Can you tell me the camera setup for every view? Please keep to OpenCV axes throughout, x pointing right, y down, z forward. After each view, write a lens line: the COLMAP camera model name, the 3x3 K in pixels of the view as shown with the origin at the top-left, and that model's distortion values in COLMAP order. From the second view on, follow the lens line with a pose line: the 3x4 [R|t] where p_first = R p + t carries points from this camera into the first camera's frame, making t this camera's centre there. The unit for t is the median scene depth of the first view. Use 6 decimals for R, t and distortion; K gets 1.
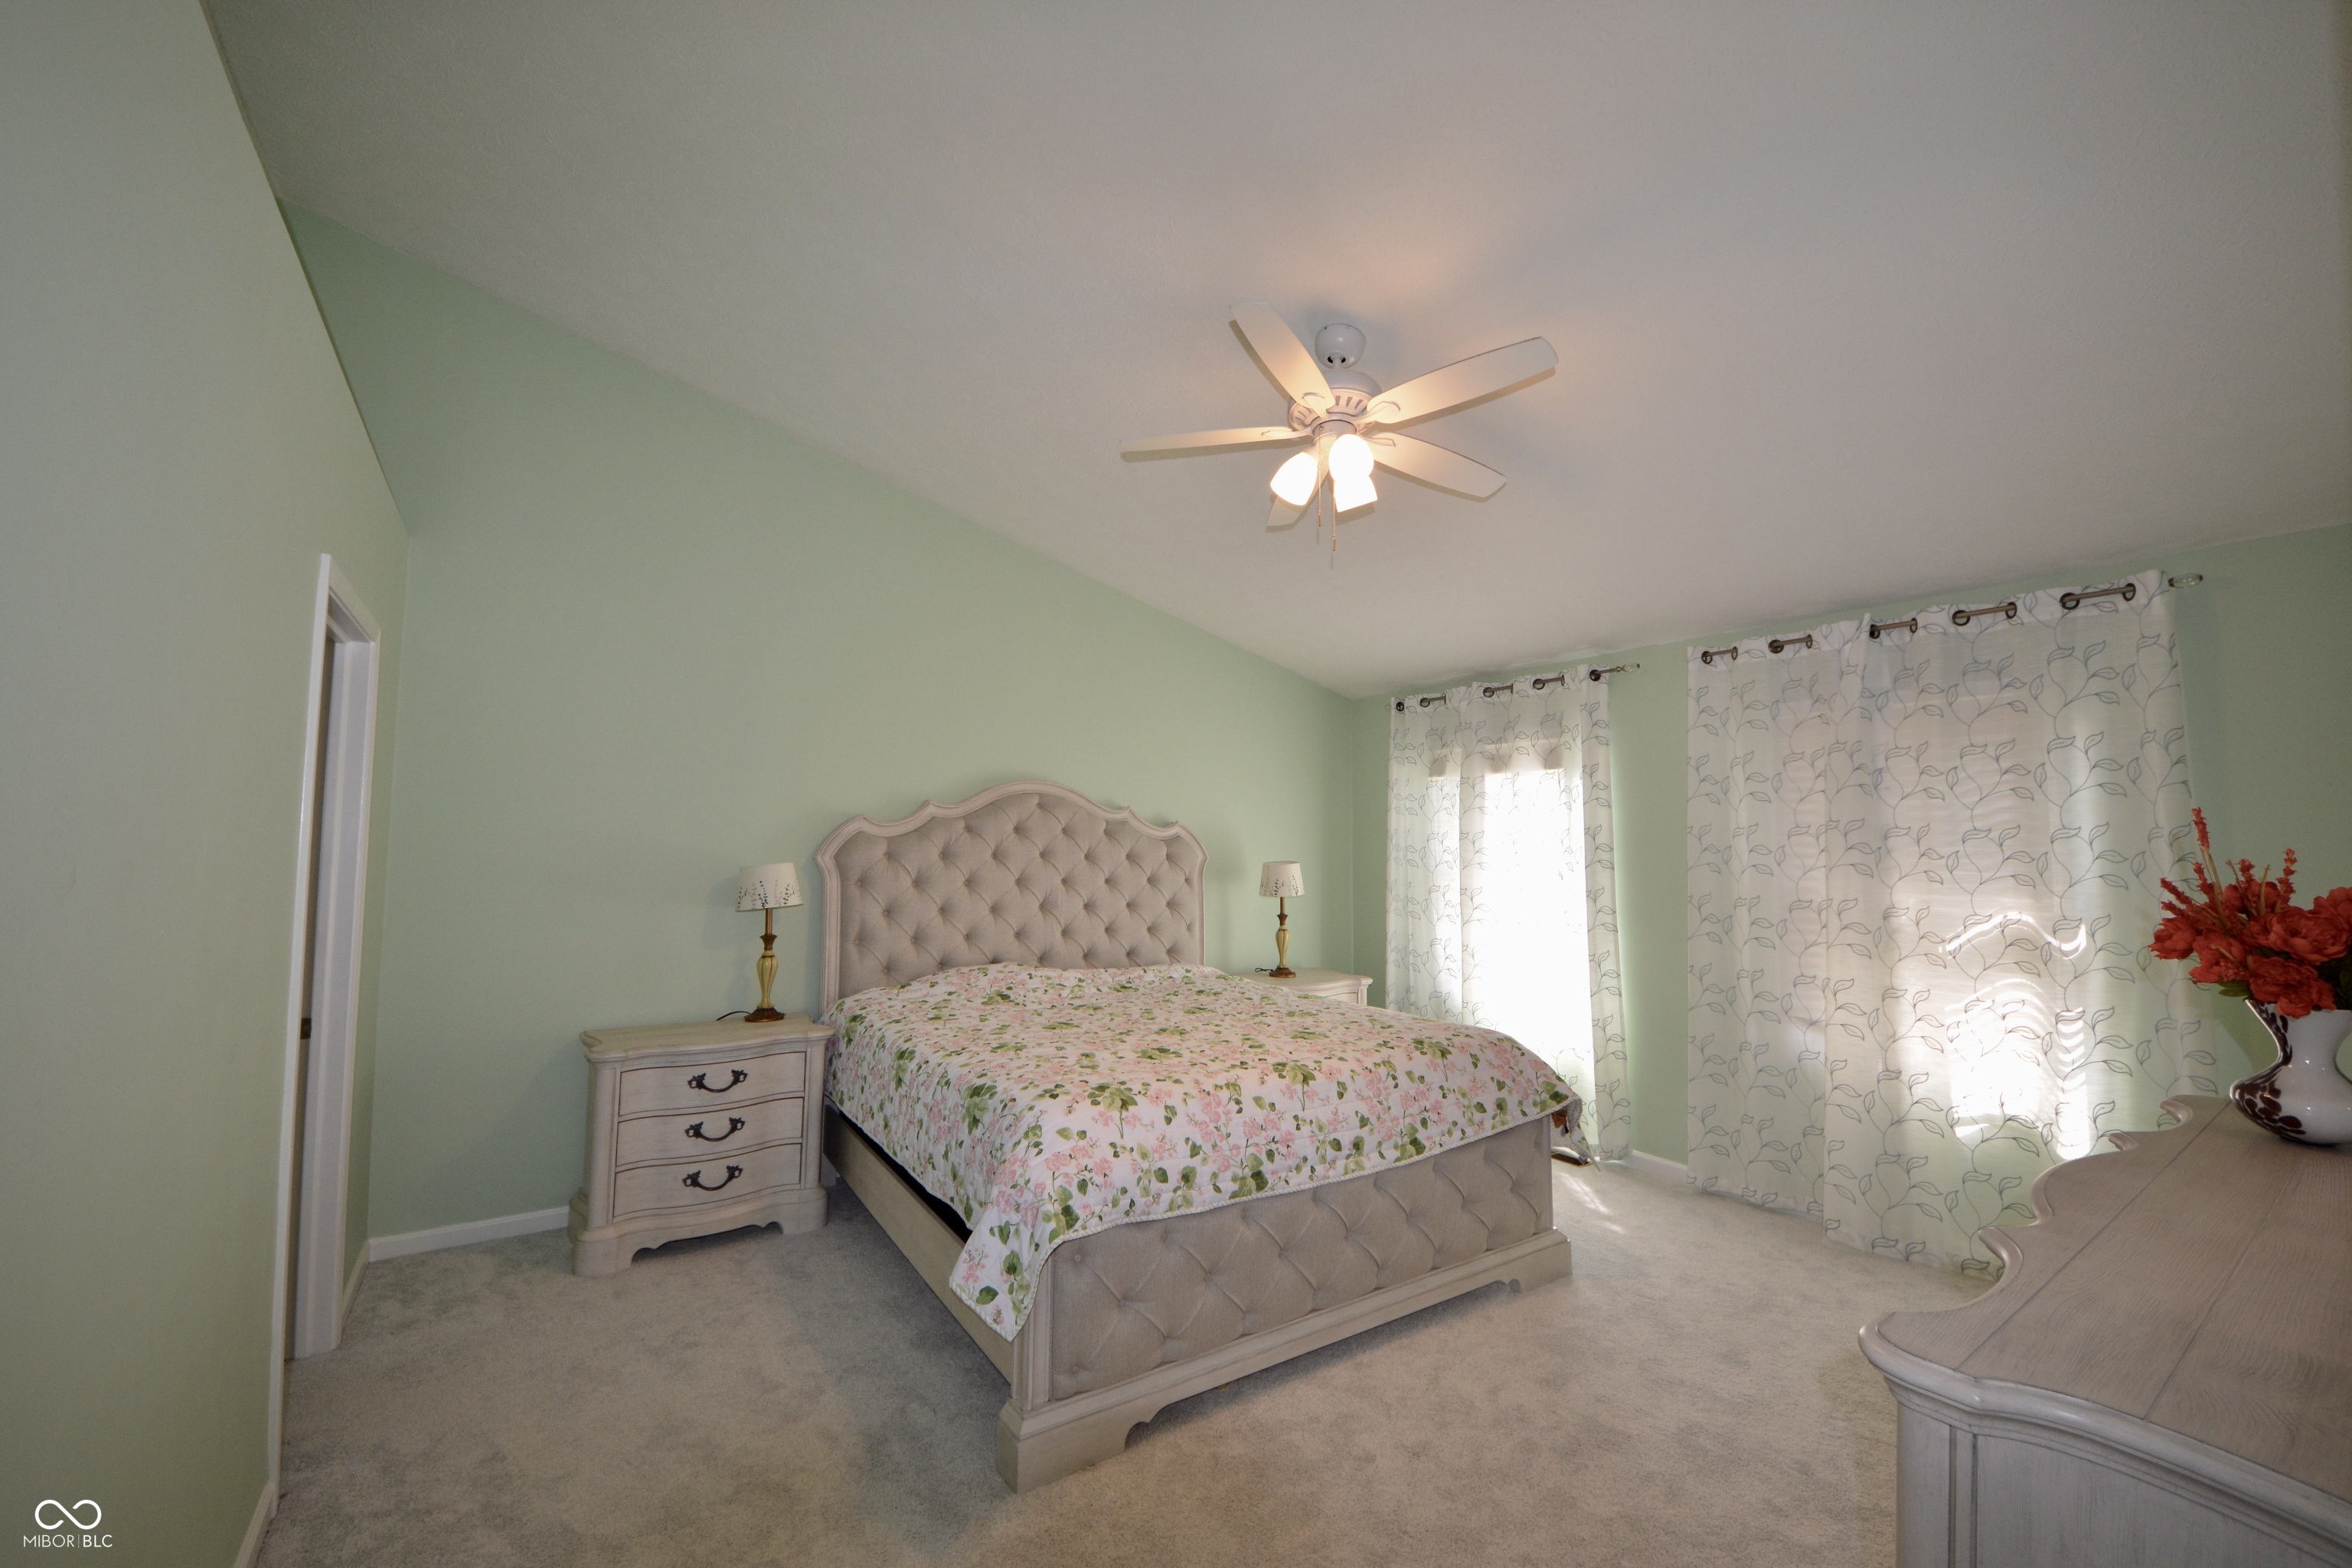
lens RADIAL K [[813.9, 0, 1175.8], [0, 813.9, 745.9], [0, 0, 1]] dist [0.032373, -0.021143]
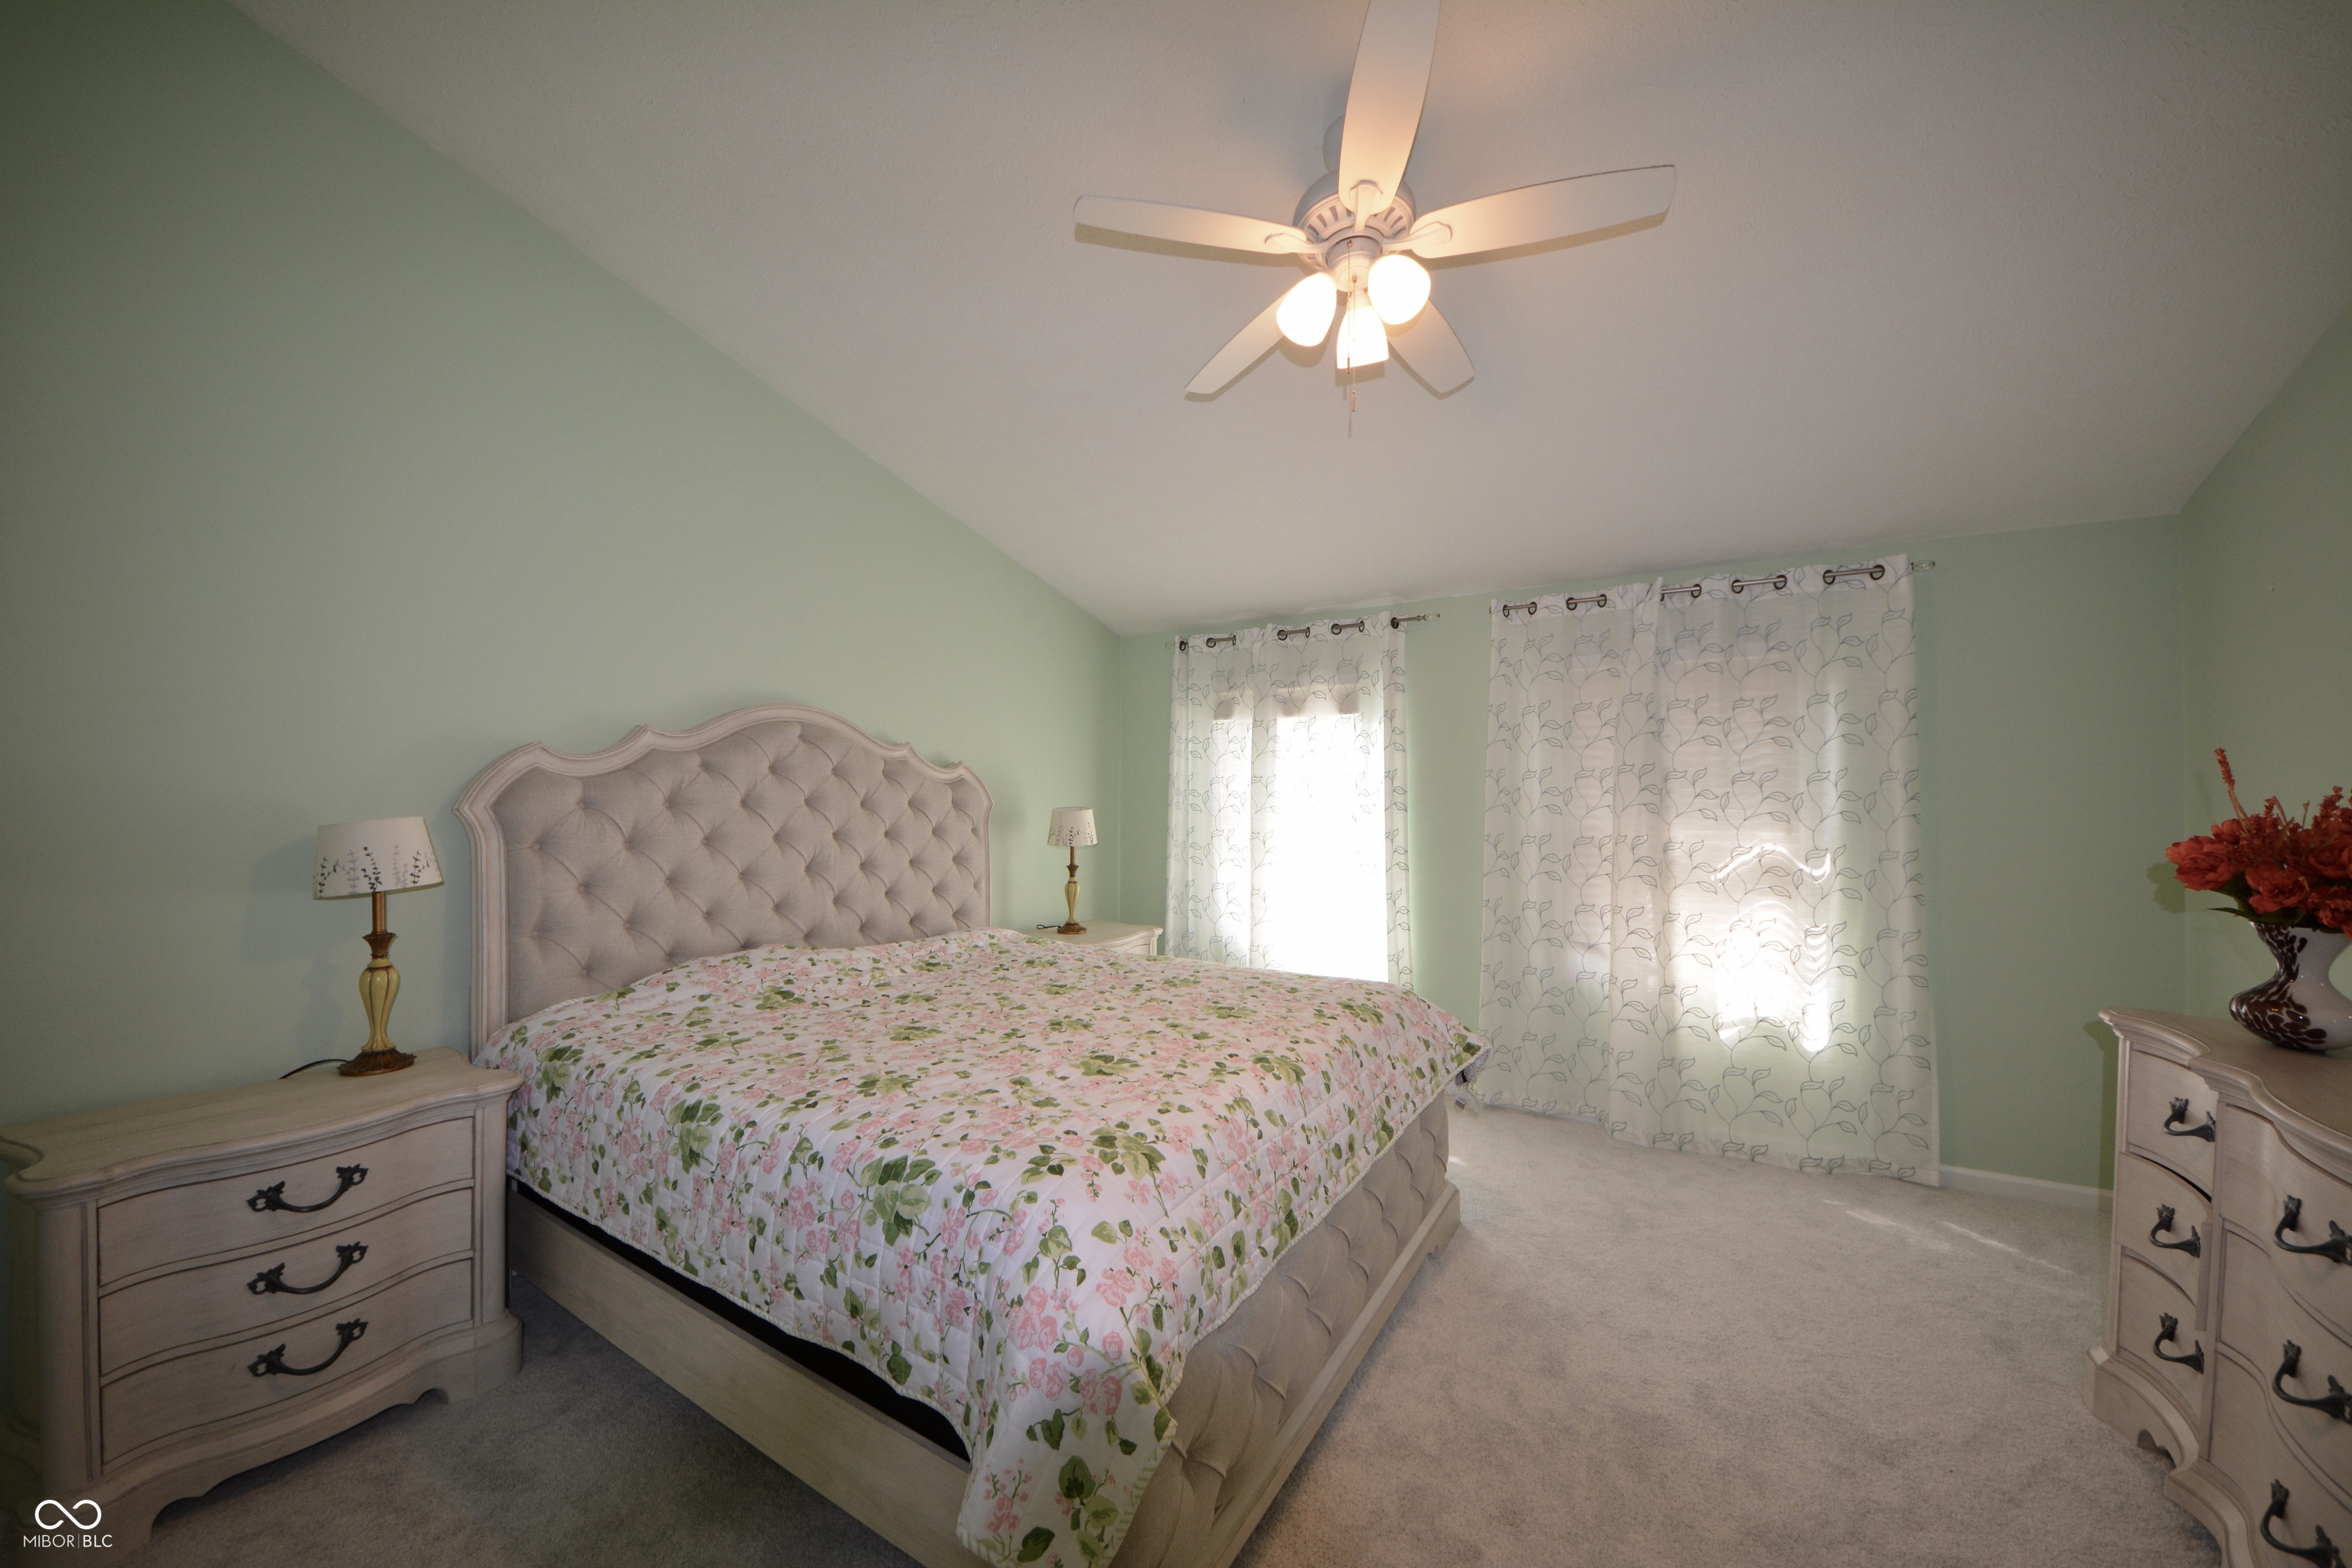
lens RADIAL K [[813.9, 0, 1175.8], [0, 813.9, 745.9], [0, 0, 1]] dist [0.032373, -0.021143]
pose [[0.928547, 0.018121, 0.370773, -0.173425], [-0.042395, 0.997449, 0.057424, 0.029787], [-0.368787, -0.069040, 0.926946, 0.218977]]
